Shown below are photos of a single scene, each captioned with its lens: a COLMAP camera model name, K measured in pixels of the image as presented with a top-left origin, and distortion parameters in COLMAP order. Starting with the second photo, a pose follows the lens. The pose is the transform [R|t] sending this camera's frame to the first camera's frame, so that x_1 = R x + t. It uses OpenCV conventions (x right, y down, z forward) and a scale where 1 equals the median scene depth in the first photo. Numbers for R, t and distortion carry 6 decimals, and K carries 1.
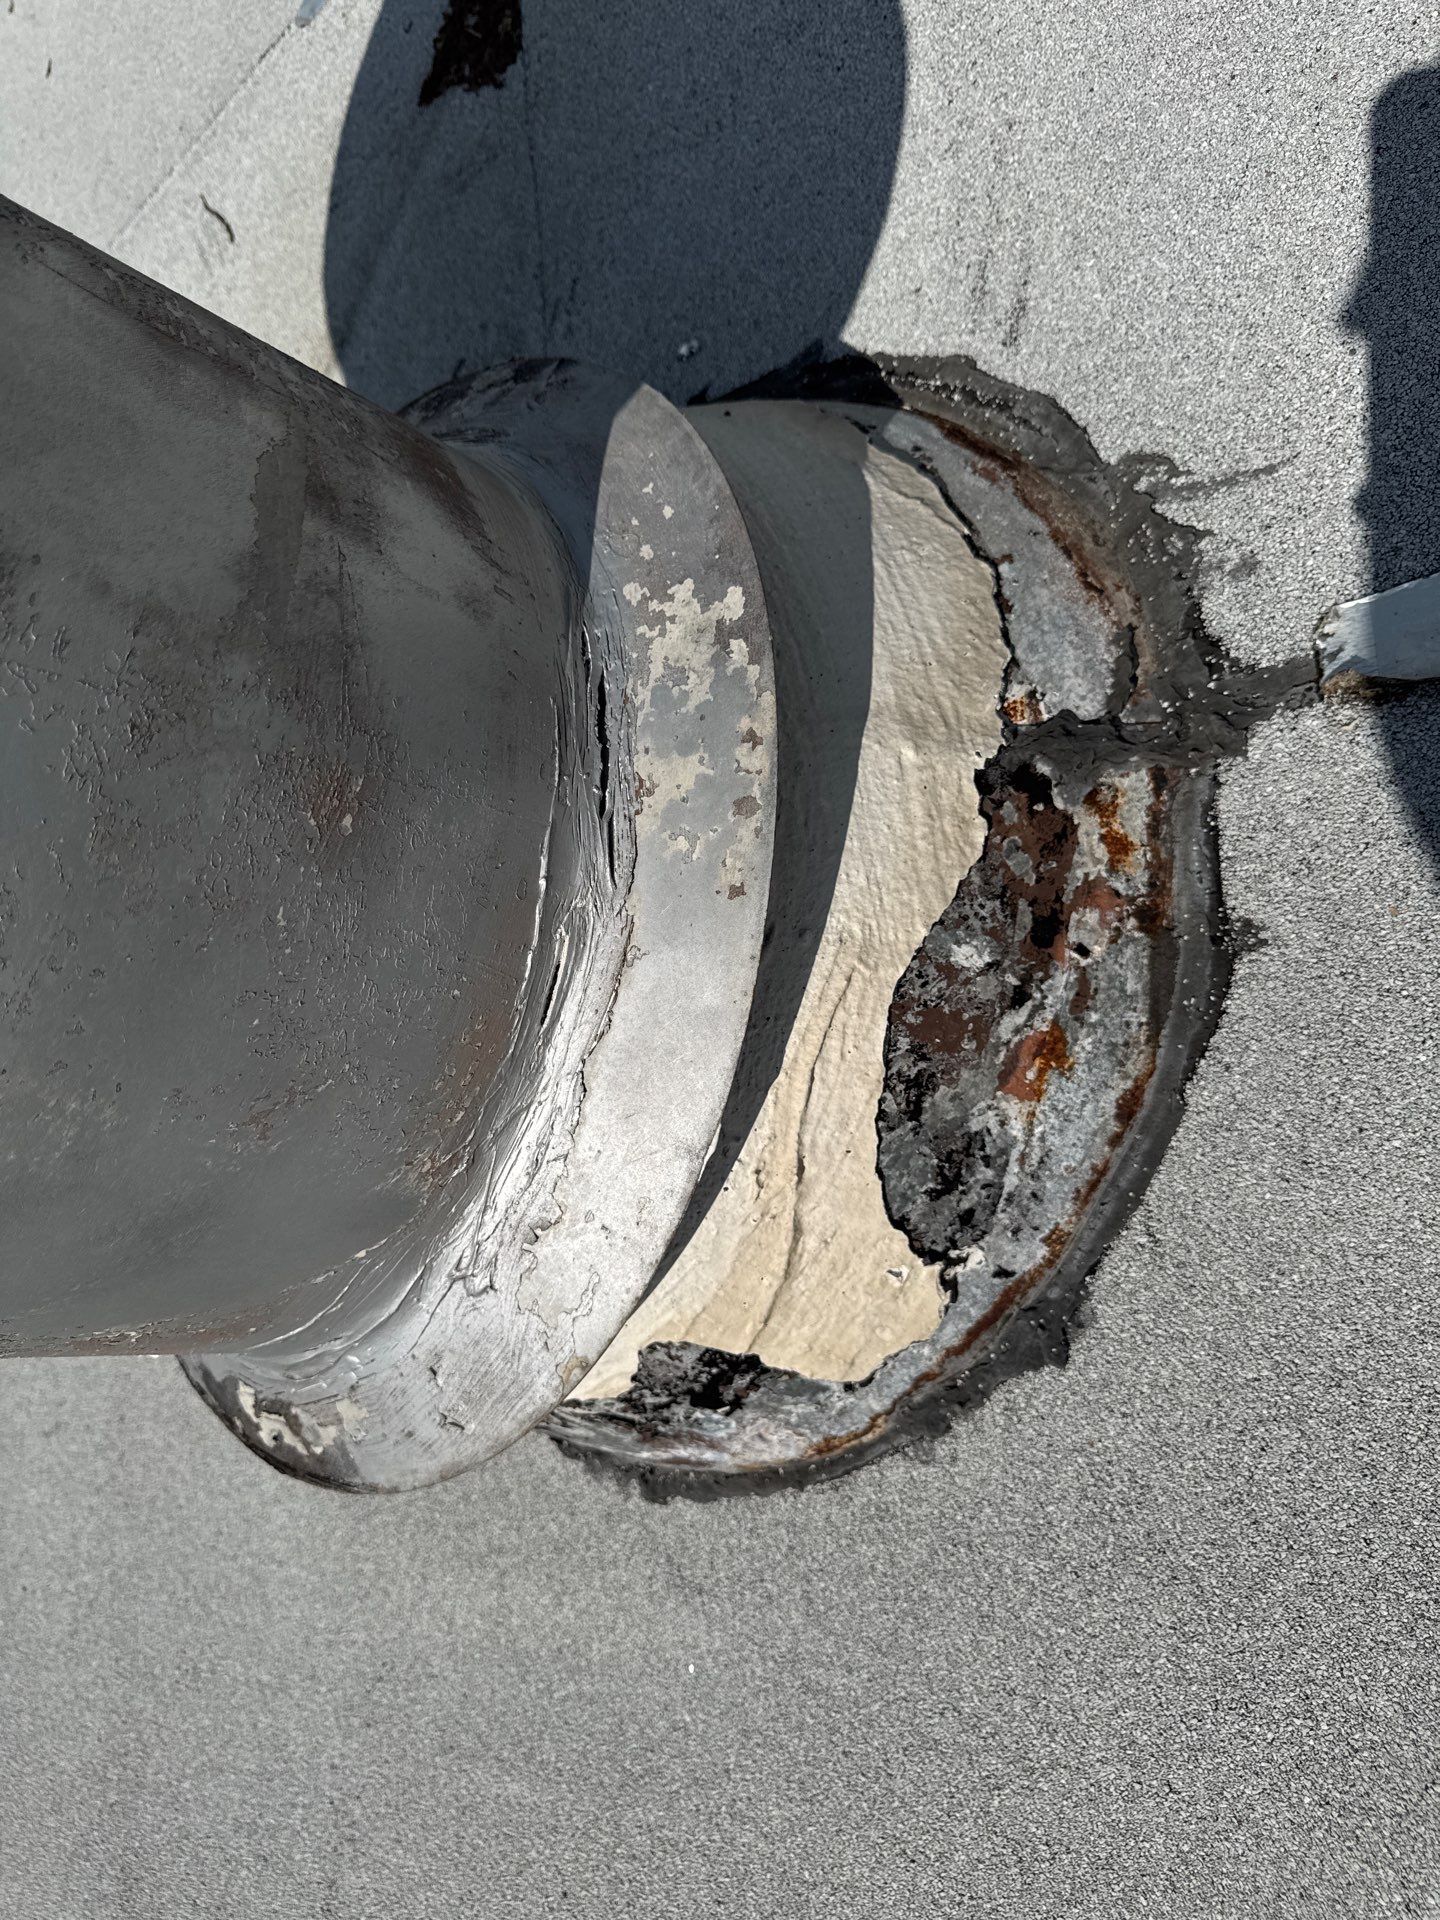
lens RADIAL K [[1380.9, 0, 712.9], [0, 1380.9, 970.2], [0, 0, 1]] dist [0.062996, -0.090193]
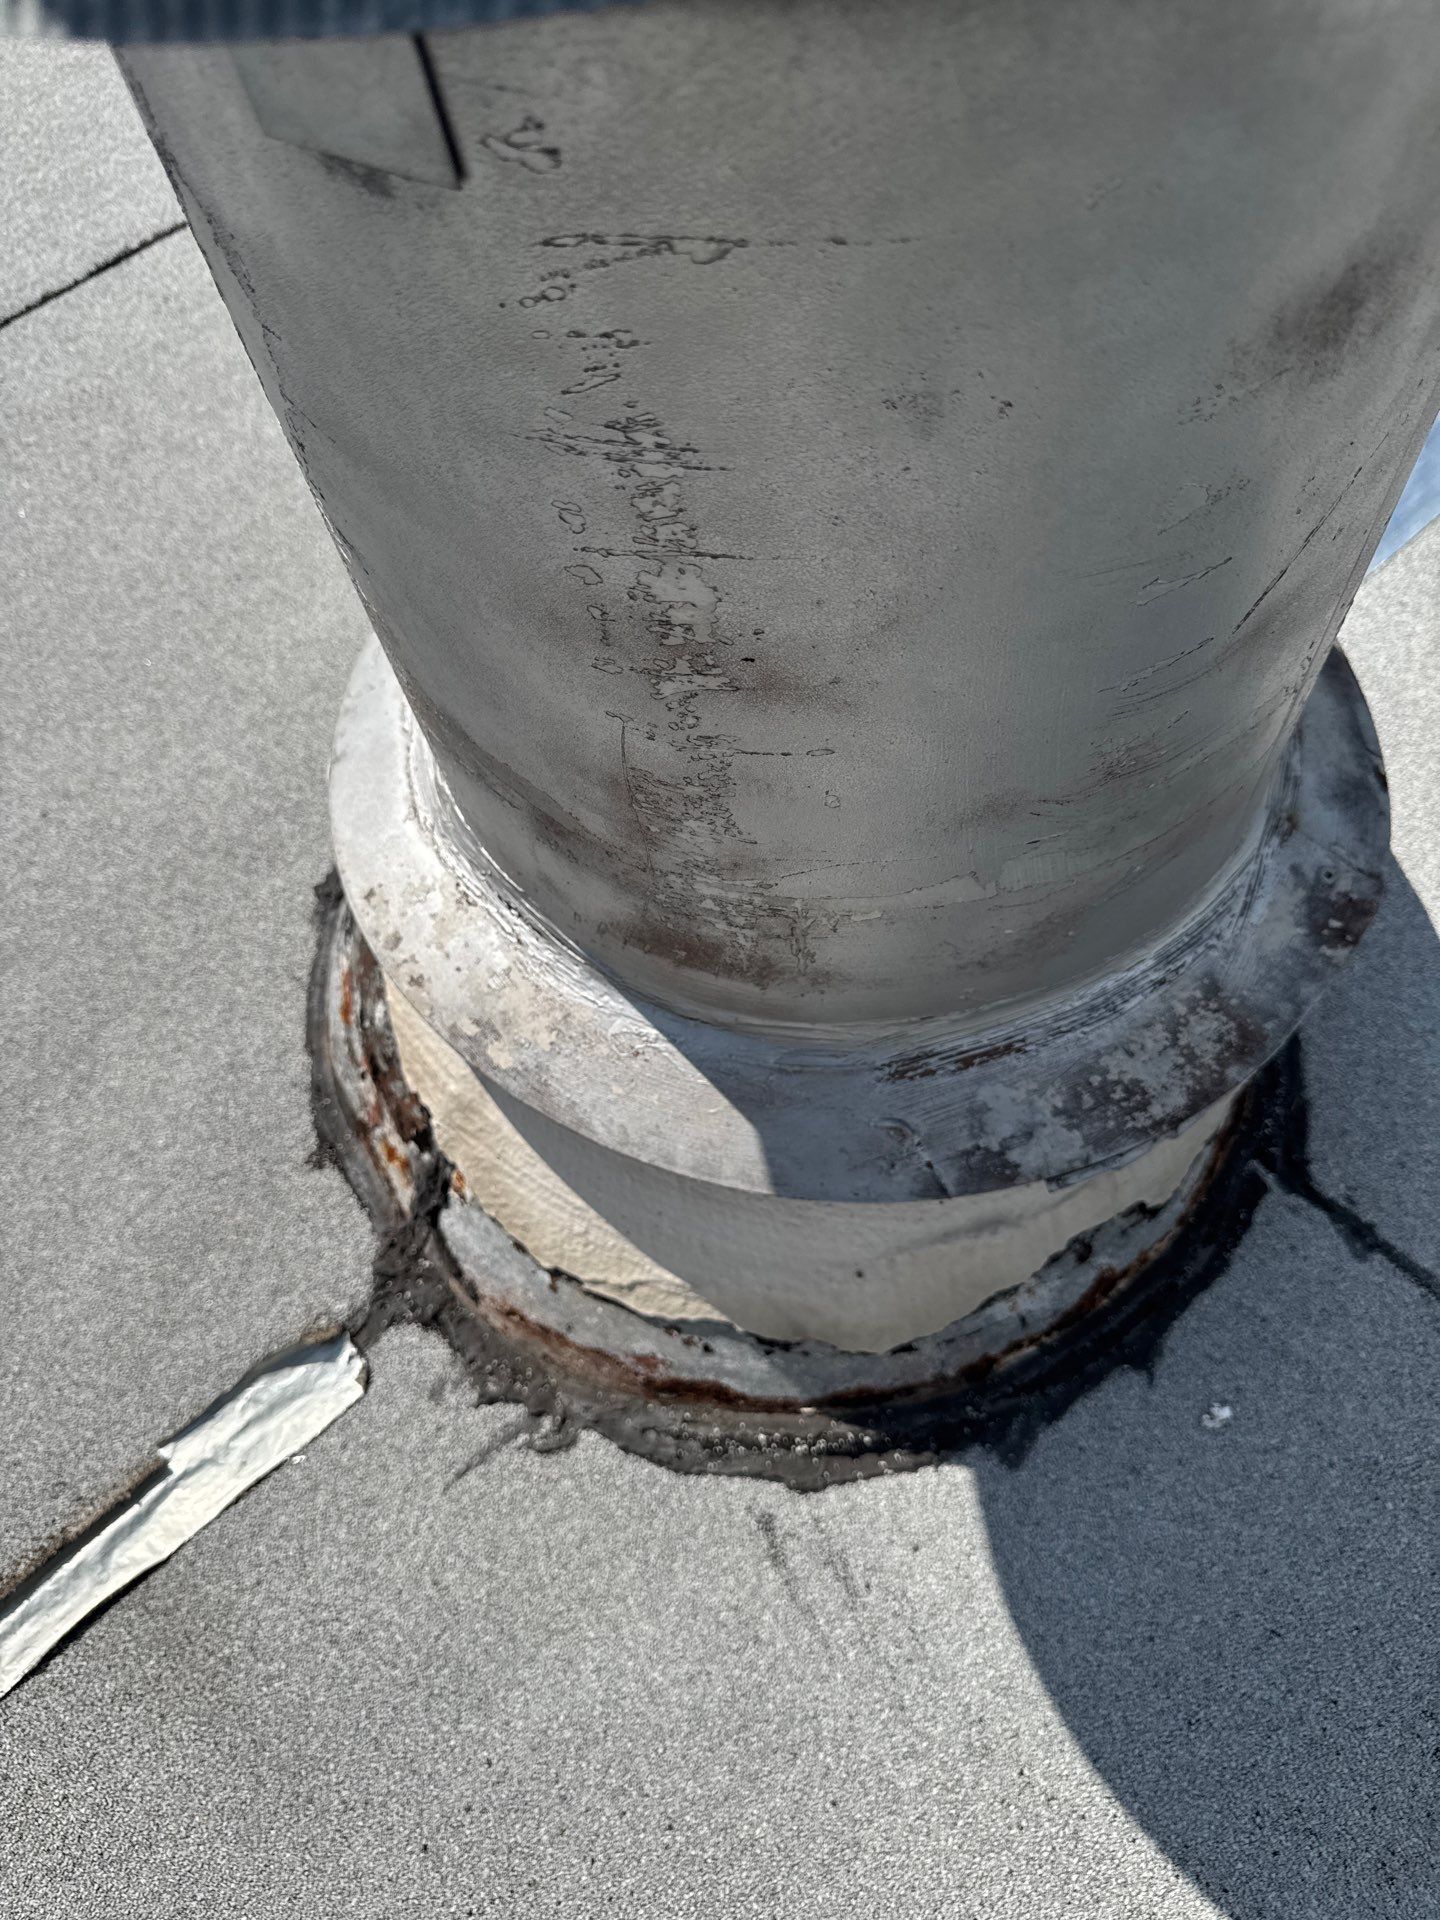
lens RADIAL K [[1380.9, 0, 759.5], [0, 1380.9, 889.8], [0, 0, 1]] dist [0.062996, -0.090193]
pose [[-0.558261, 0.750516, 0.353651, -0.577533], [-0.463168, -0.635575, 0.617672, -0.903965], [0.688345, 0.181023, 0.702433, 0.204413]]
